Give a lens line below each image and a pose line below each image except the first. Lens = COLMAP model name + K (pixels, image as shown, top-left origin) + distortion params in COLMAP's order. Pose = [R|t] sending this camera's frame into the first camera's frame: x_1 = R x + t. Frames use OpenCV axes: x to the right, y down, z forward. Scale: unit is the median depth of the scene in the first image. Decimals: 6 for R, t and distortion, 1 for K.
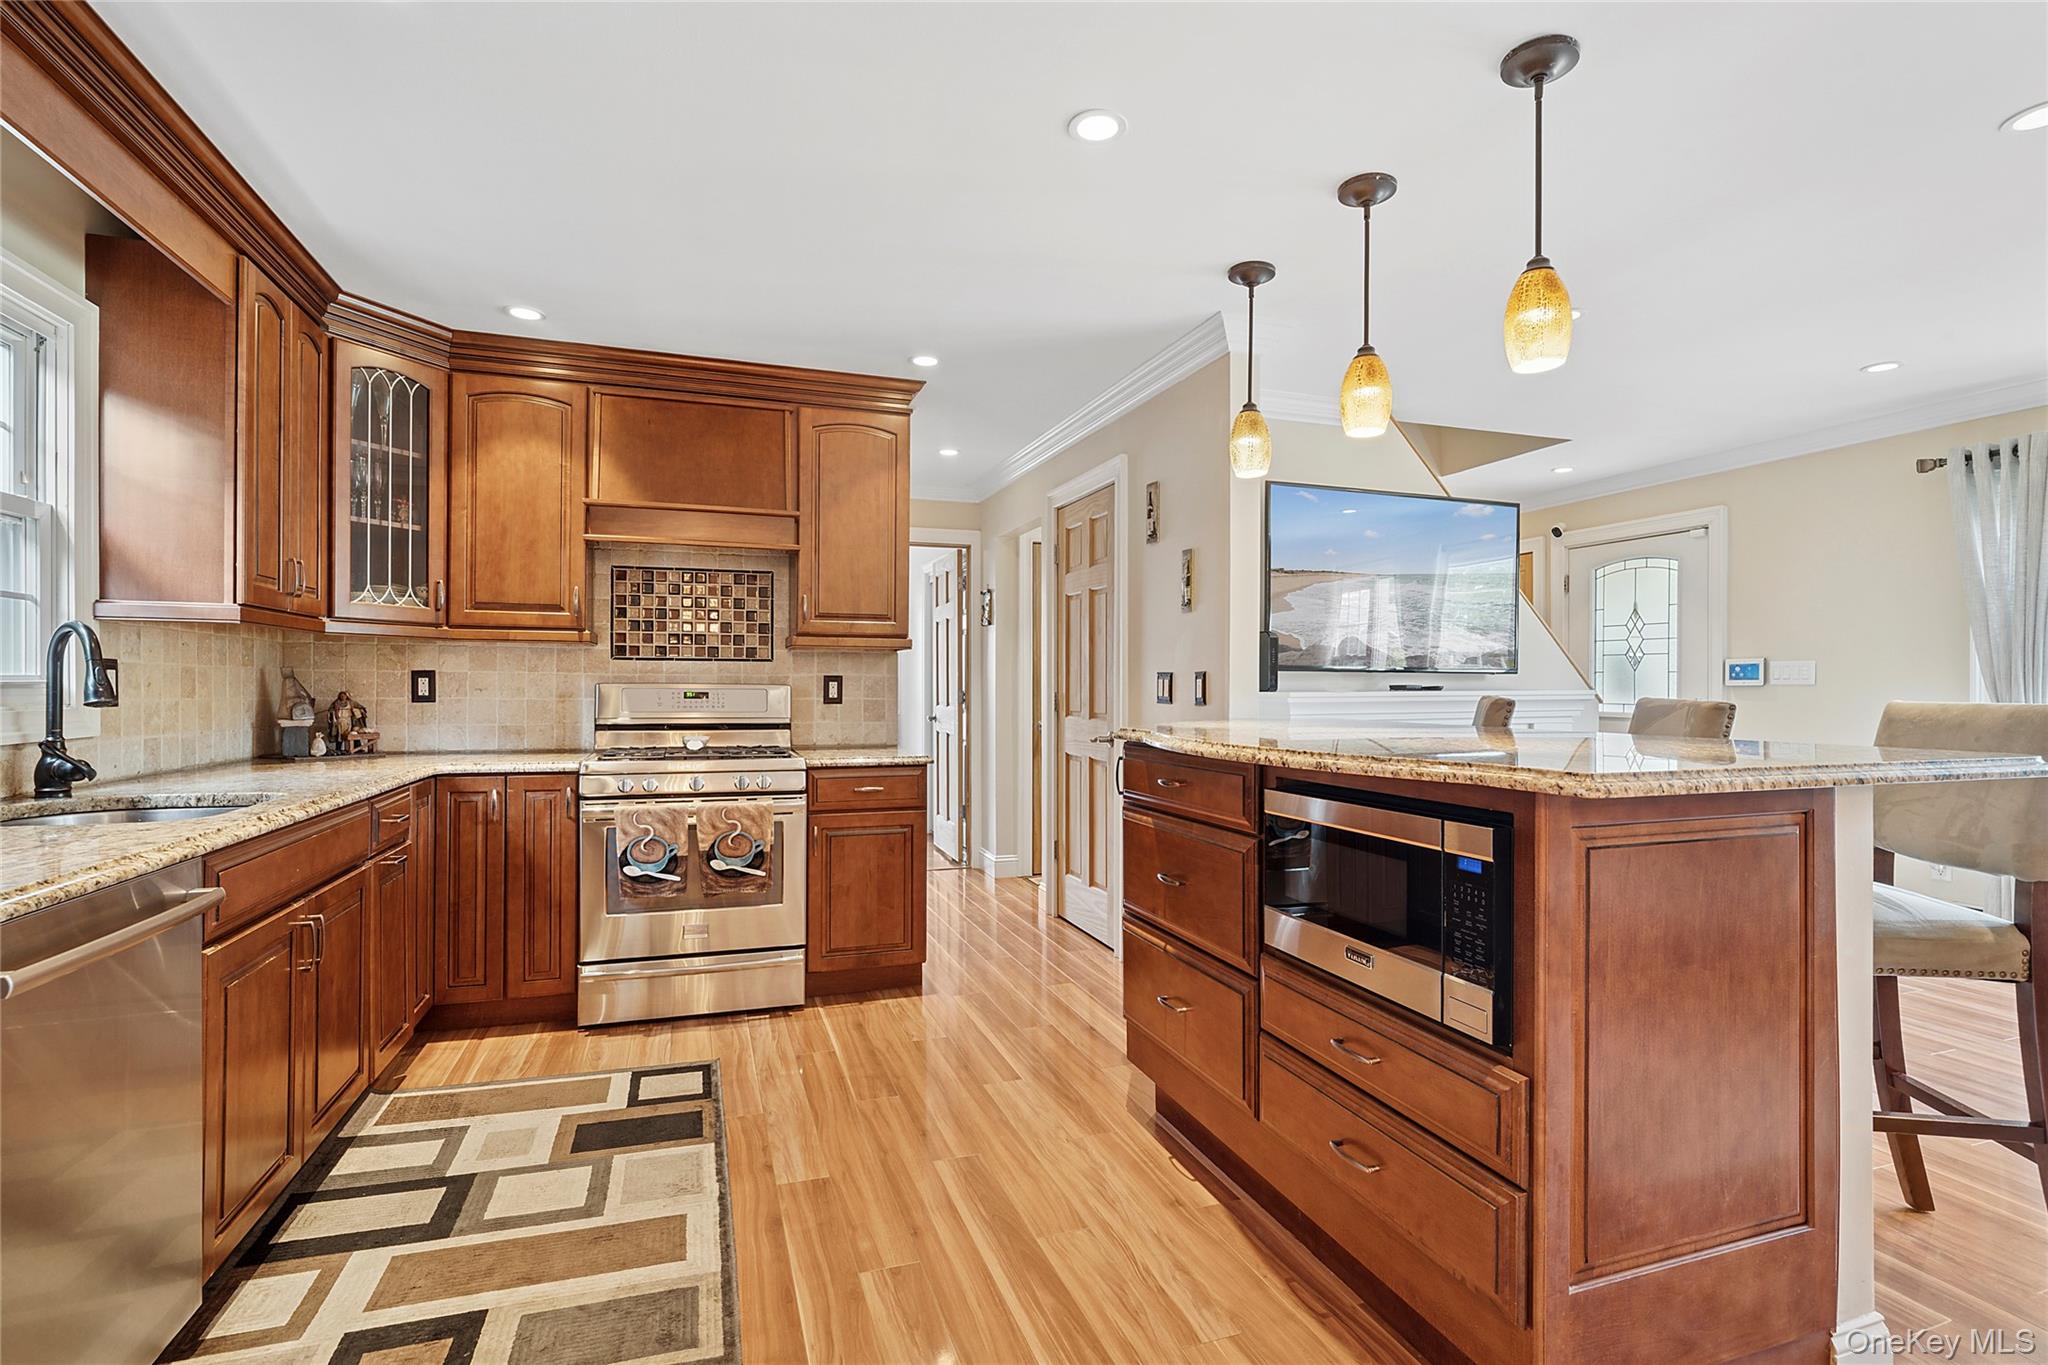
lens RADIAL K [[959.4, 0, 1020.3], [0, 959.4, 686.9], [0, 0, 1]] dist [-0.009750, 0.000695]
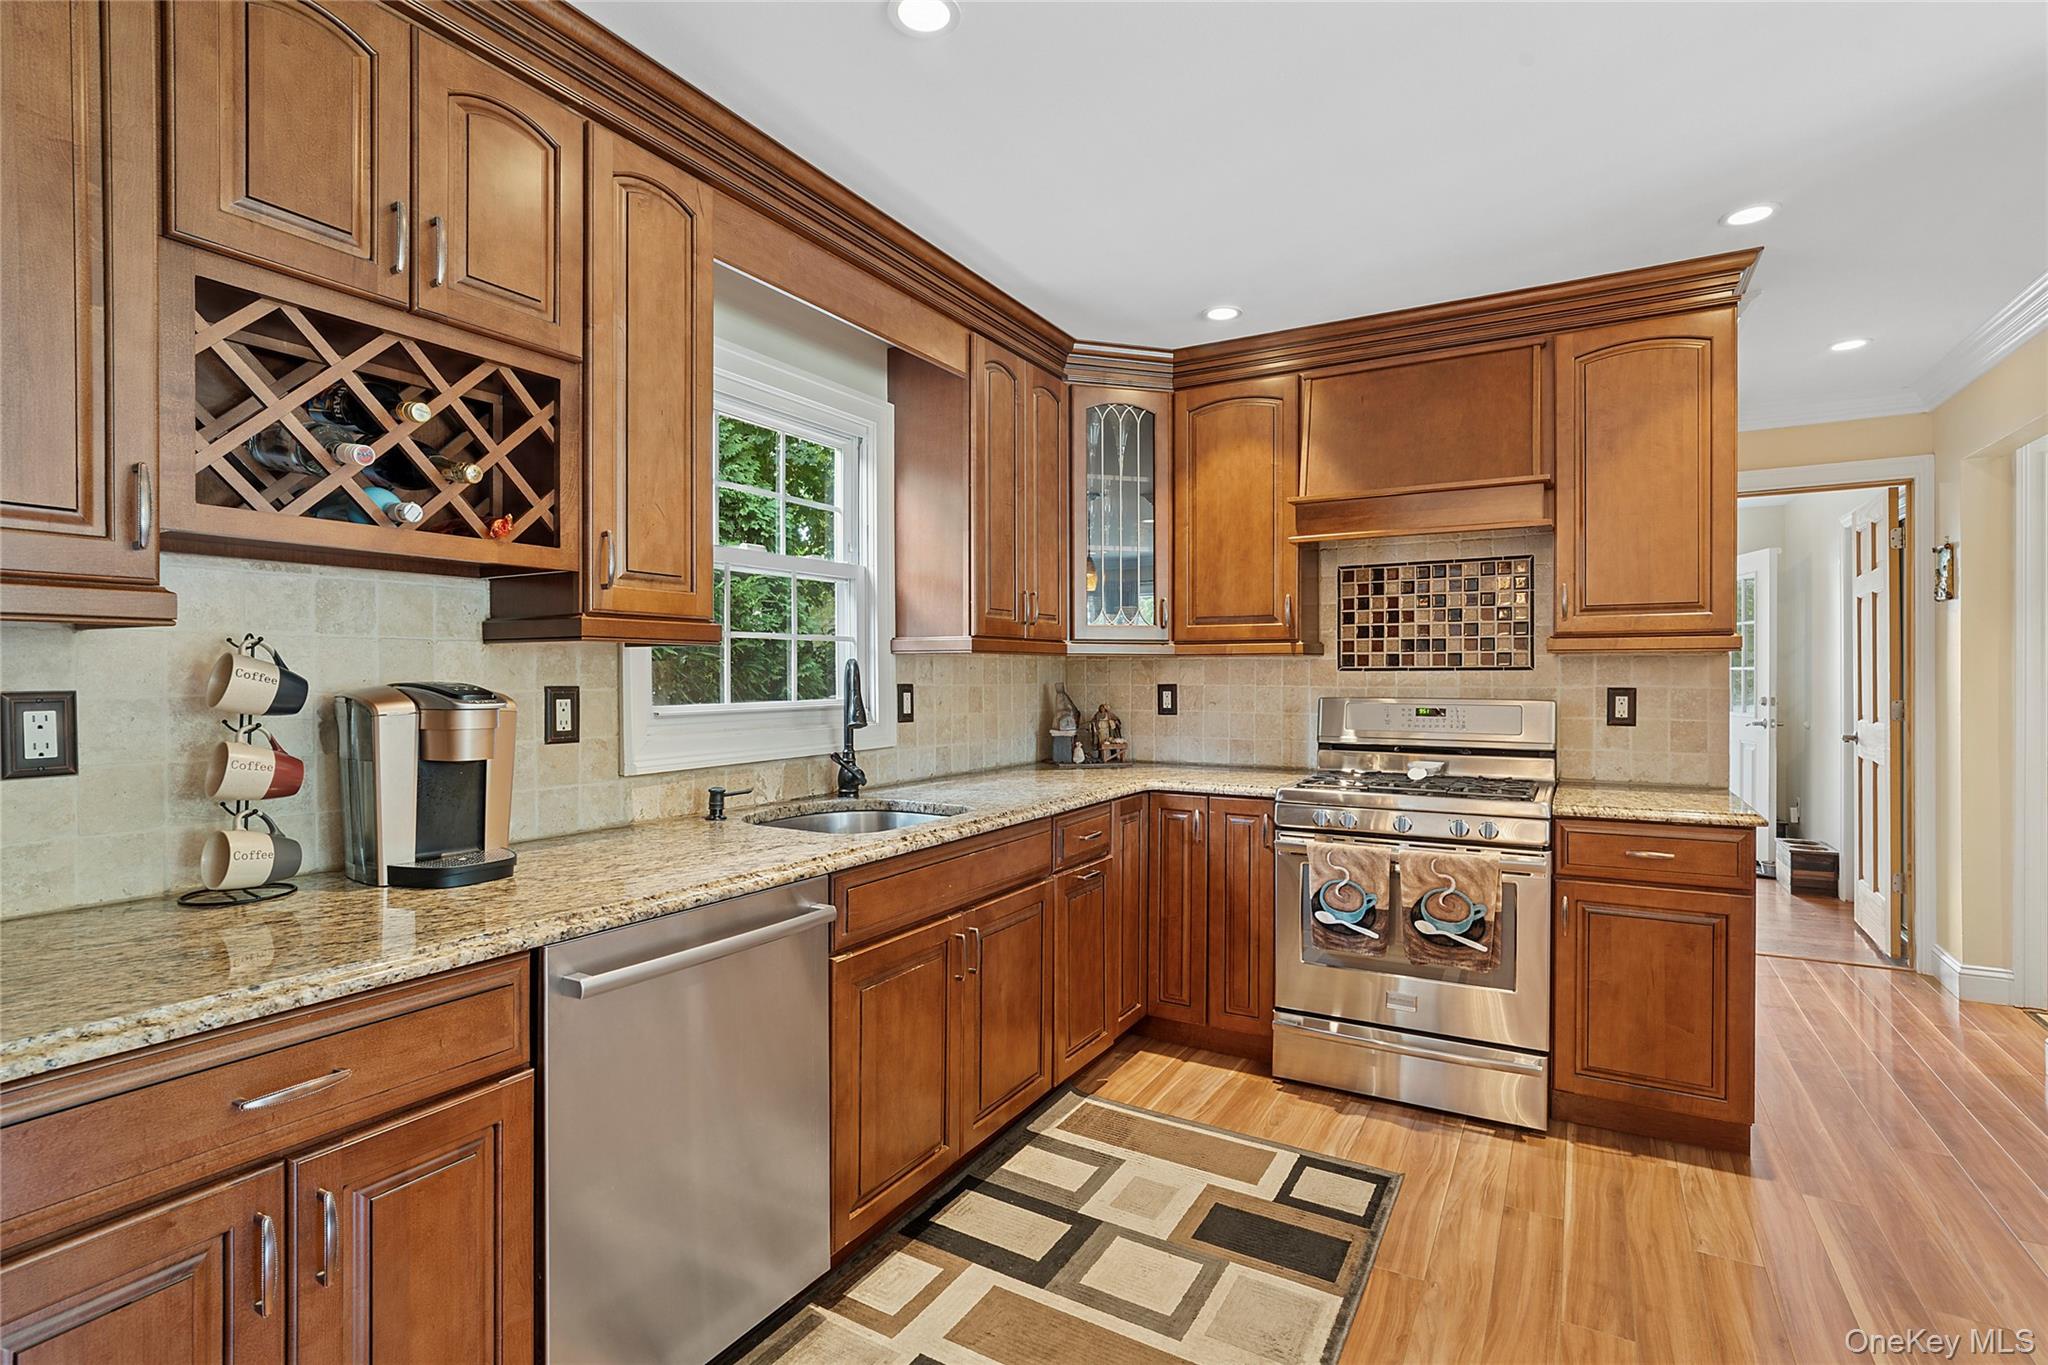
lens RADIAL K [[970.6, 0, 1028.5], [0, 970.6, 682.2], [0, 0, 1]] dist [-0.012433, 0.000727]
pose [[0.659149, -0.001420, -0.752011, 0.076744], [0.005392, 0.999981, 0.002838, -0.024844], [0.751993, -0.005926, 0.659144, 0.201665]]
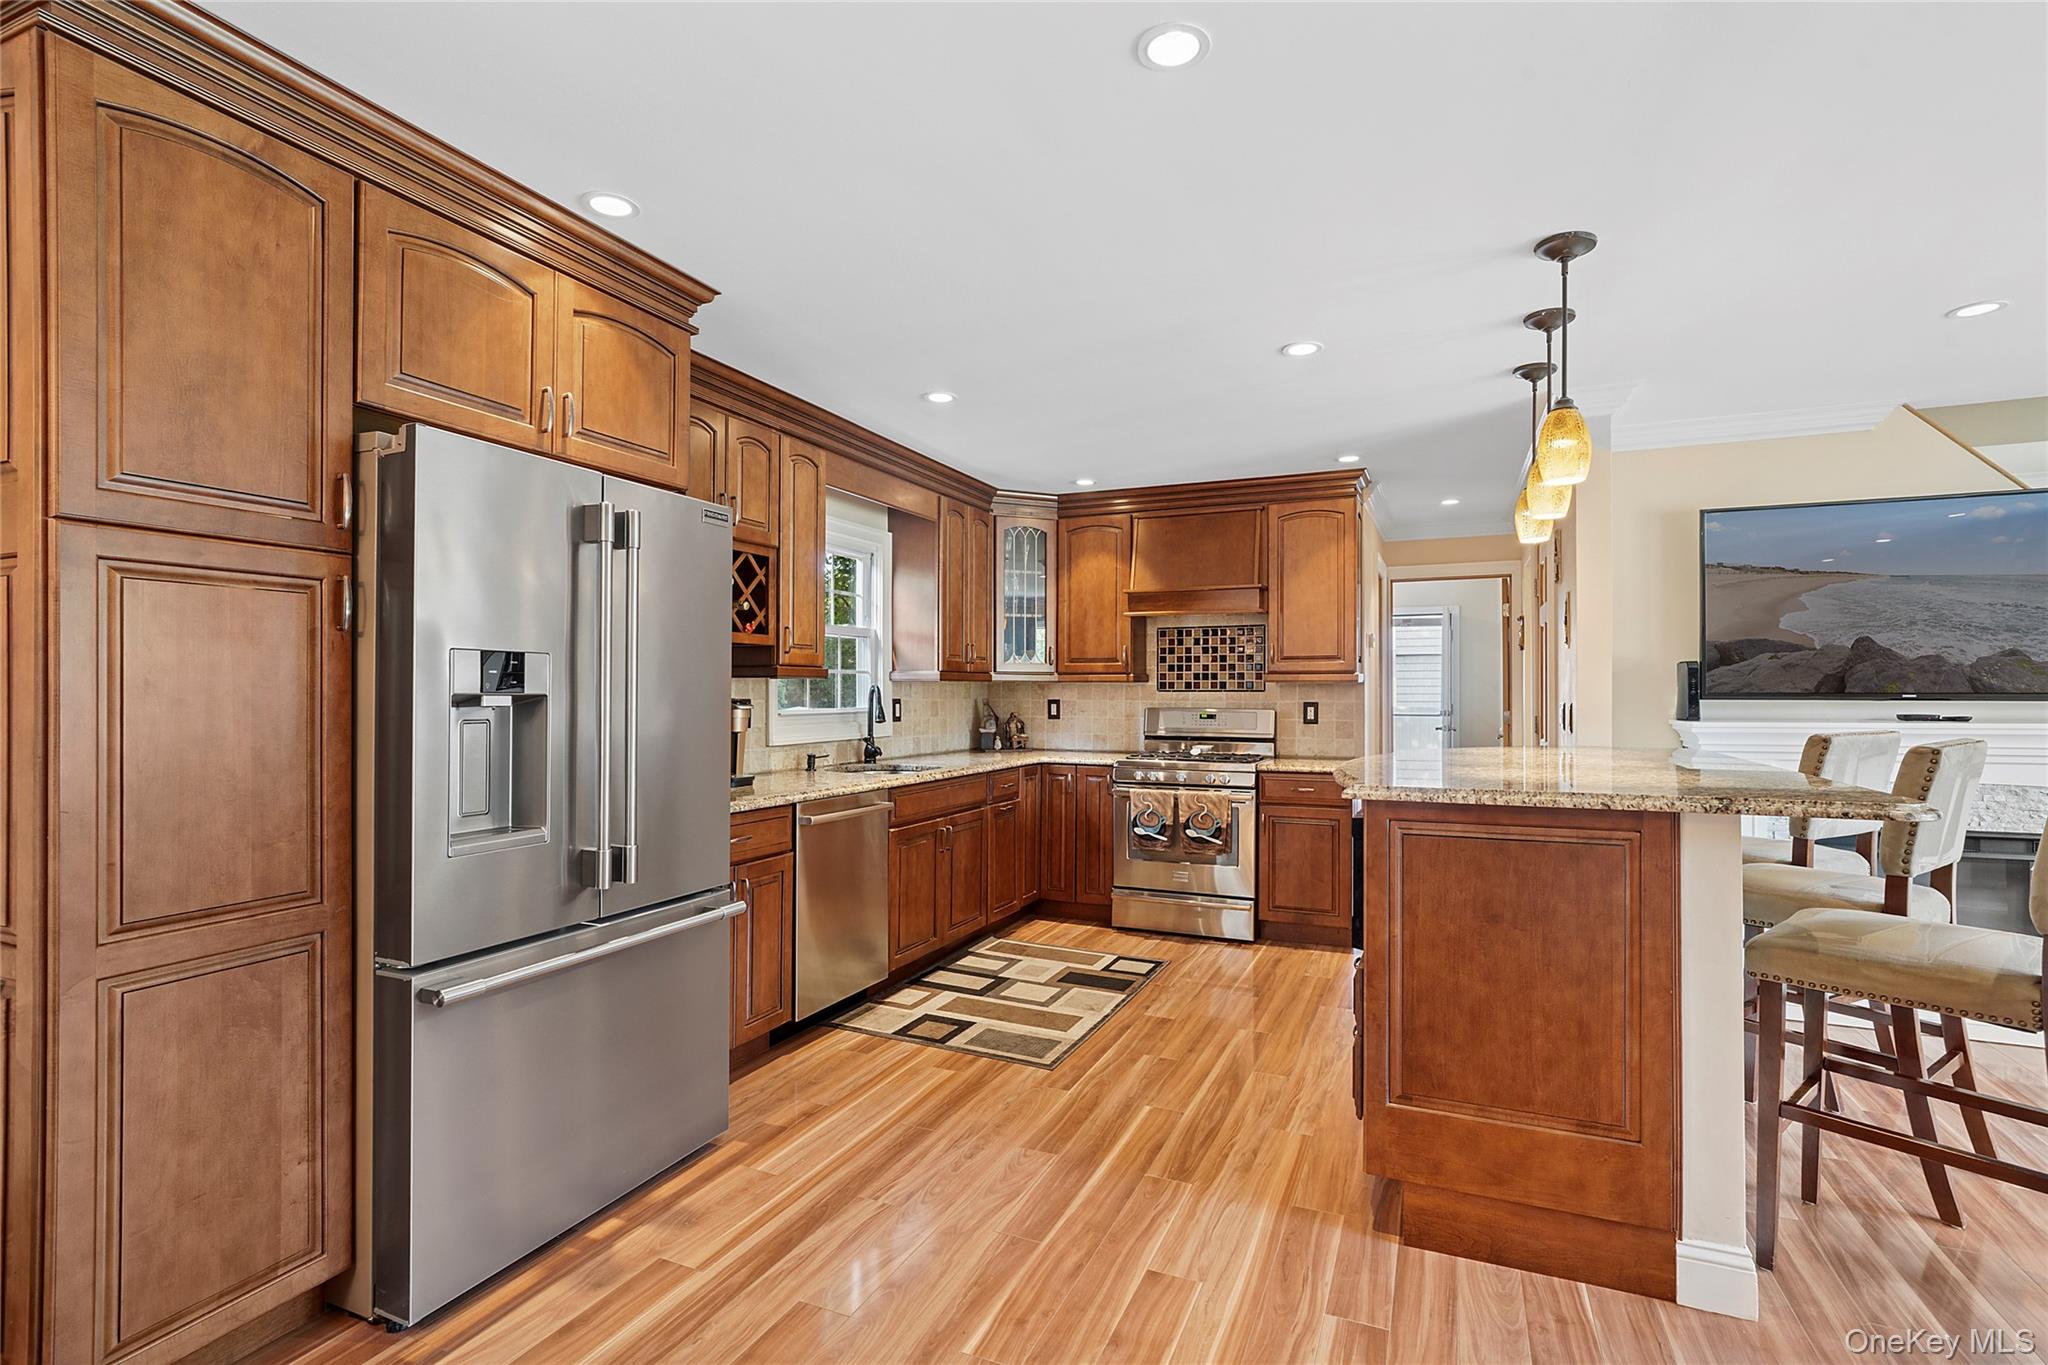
lens RADIAL K [[955.9, 0, 1026.2], [0, 955.9, 687.0], [0, 0, 1]] dist [-0.004257, -0.000295]
pose [[0.731546, -0.007222, -0.681754, 0.486477], [0.001724, 0.999960, -0.008743, -0.026170], [0.681790, 0.005221, 0.731530, -0.243158]]
